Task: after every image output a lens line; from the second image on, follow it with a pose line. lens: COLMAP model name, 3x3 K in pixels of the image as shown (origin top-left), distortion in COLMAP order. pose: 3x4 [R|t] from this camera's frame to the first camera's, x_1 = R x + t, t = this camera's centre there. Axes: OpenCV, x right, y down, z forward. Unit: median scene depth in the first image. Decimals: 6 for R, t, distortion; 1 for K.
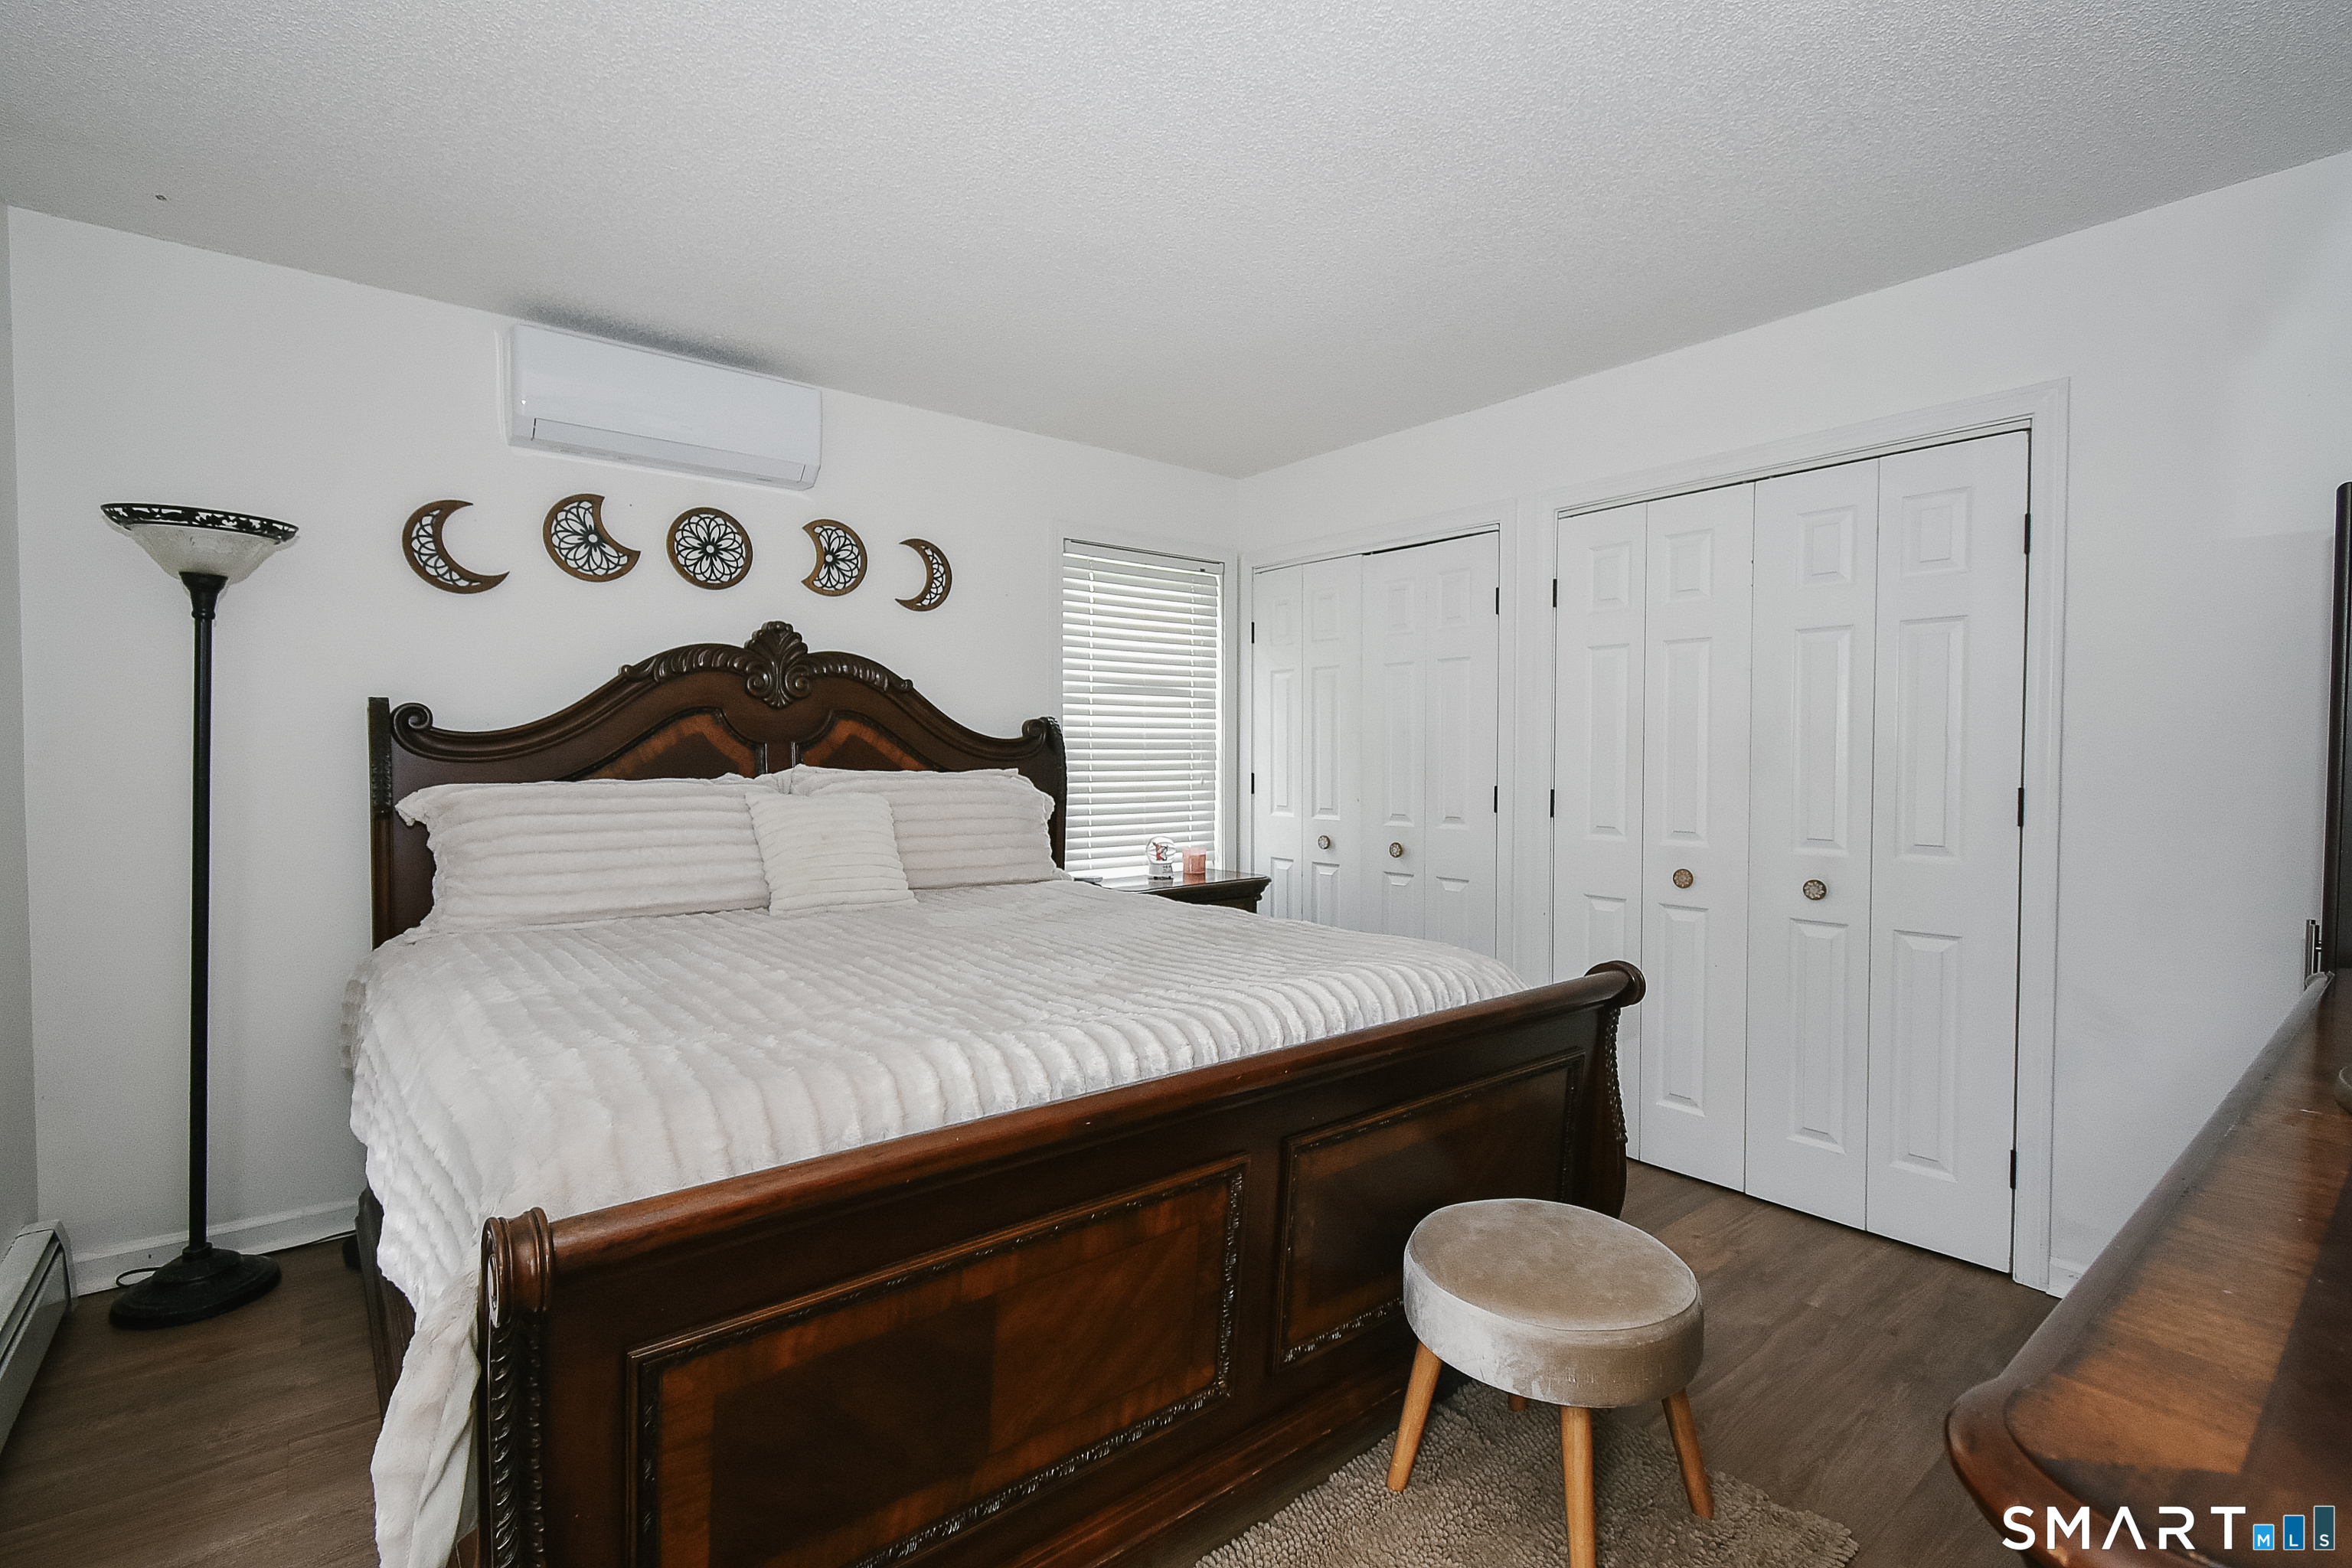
lens RADIAL K [[1042.0, 0, 1170.7], [0, 1042.0, 784.0], [0, 0, 1]] dist [0.015573, -0.009695]
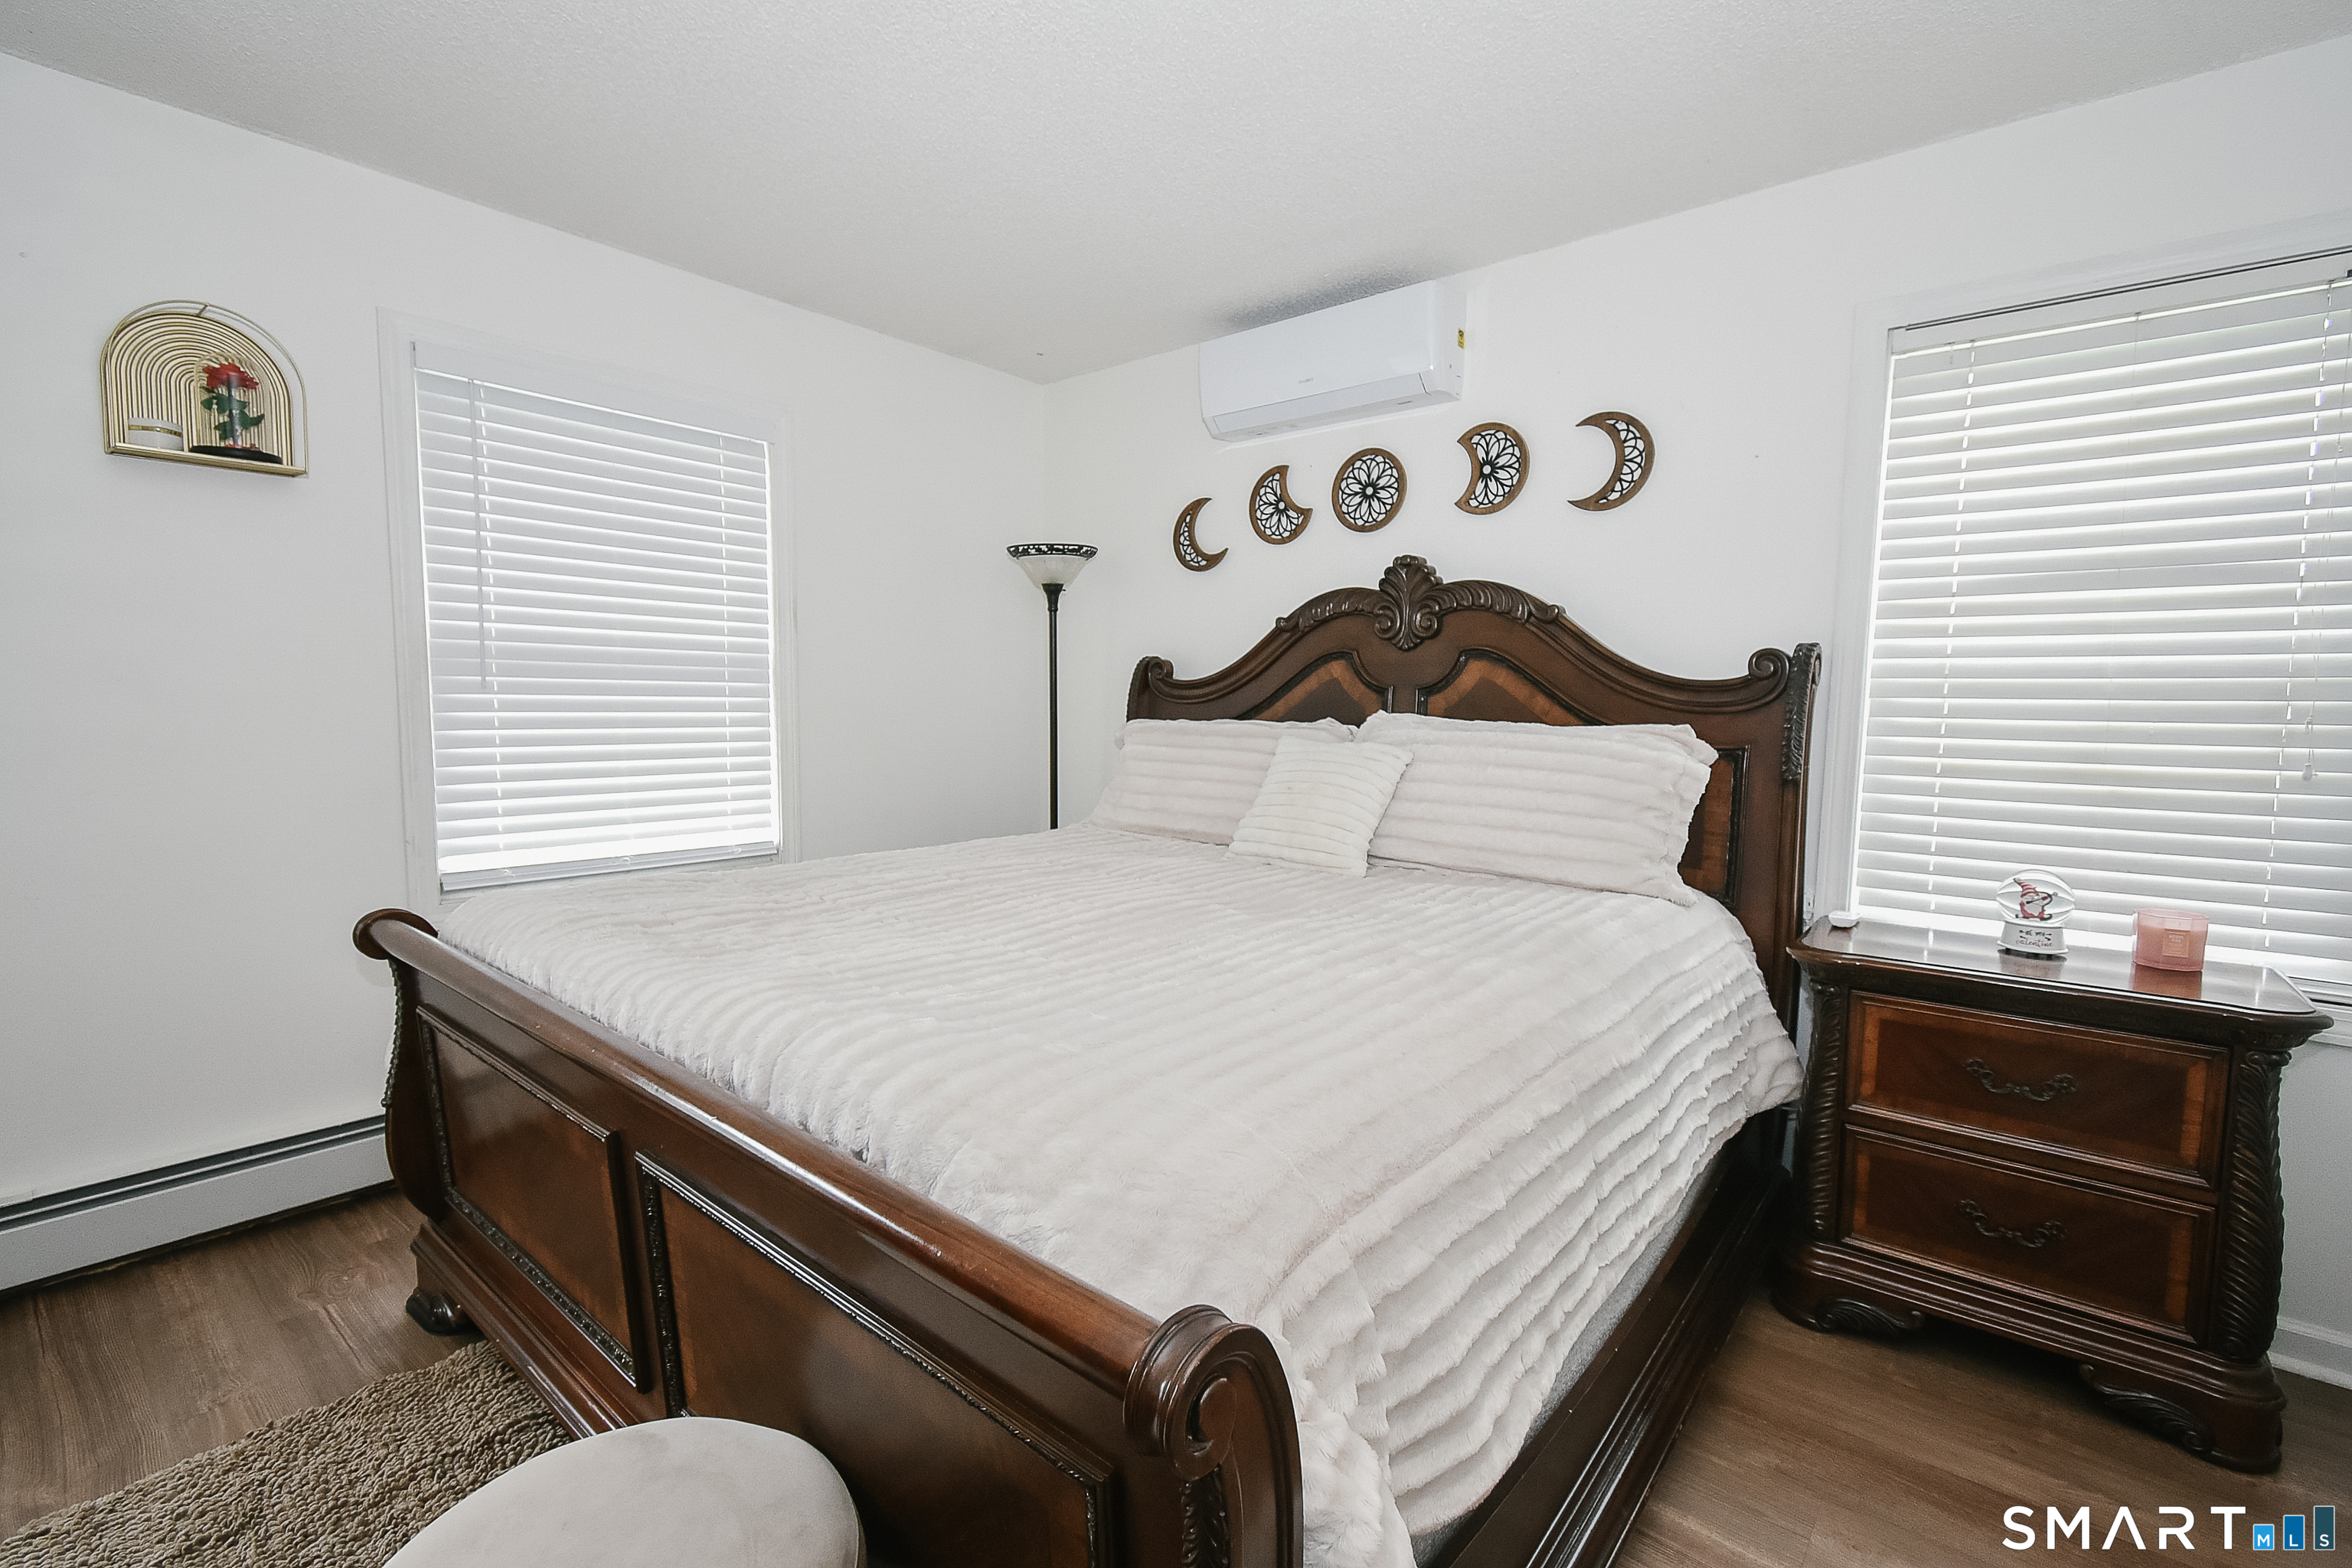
lens RADIAL K [[1042.0, 0, 1170.7], [0, 1042.0, 784.0], [0, 0, 1]] dist [0.015573, -0.009695]
pose [[0.198282, 0.071625, -0.977524, 0.501776], [-0.049376, 0.996790, 0.063021, -0.002922], [0.978900, 0.035770, 0.201182, 0.631442]]
